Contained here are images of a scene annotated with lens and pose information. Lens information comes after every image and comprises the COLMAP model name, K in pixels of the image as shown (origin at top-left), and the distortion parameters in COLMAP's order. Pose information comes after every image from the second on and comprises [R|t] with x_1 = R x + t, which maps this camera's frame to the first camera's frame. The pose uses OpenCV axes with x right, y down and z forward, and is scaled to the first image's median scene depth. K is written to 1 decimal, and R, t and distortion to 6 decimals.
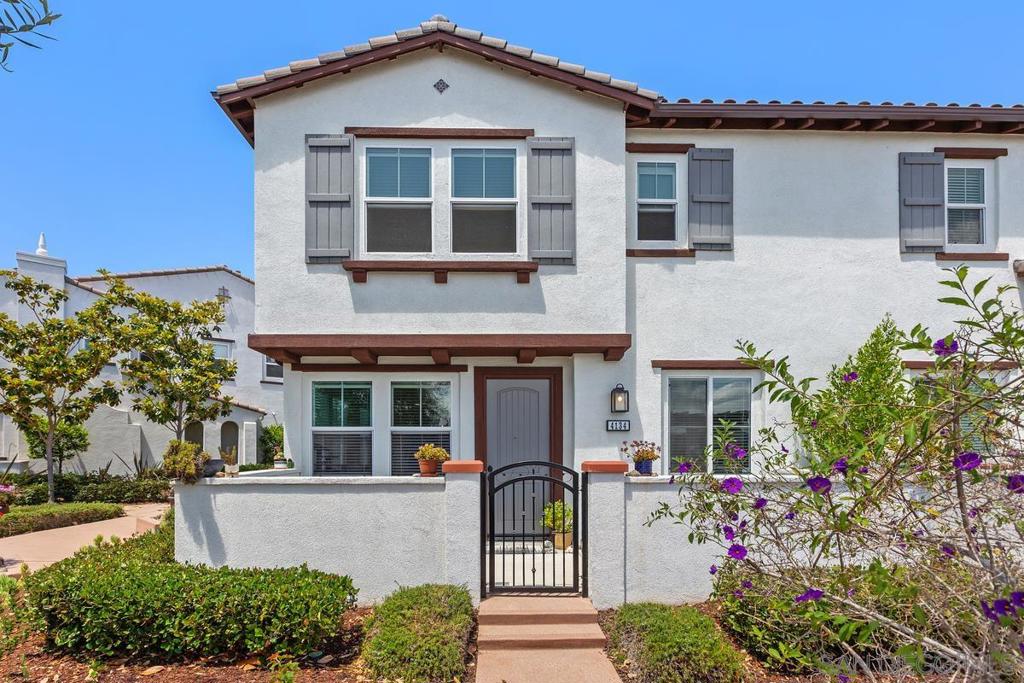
lens RADIAL K [[349.7, 0, 542.1], [0, 349.7, 426.7], [0, 0, 1]] dist [-0.000390, 0.000017]
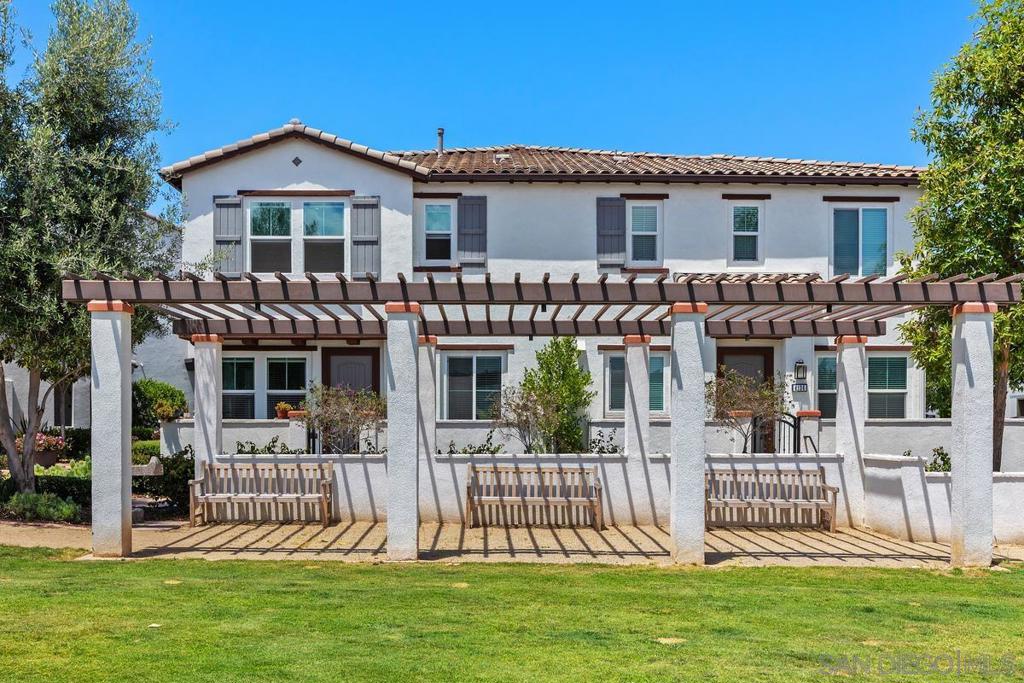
lens RADIAL K [[1072.0, 0, 513.0], [0, 1072.0, 398.3], [0, 0, 1]] dist [-0.007817, -0.001537]
pose [[0.977229, 0.002775, -0.212171, 1.588487], [-0.000446, 0.999939, 0.011026, -0.015886], [0.212189, -0.010680, 0.977170, -3.290057]]
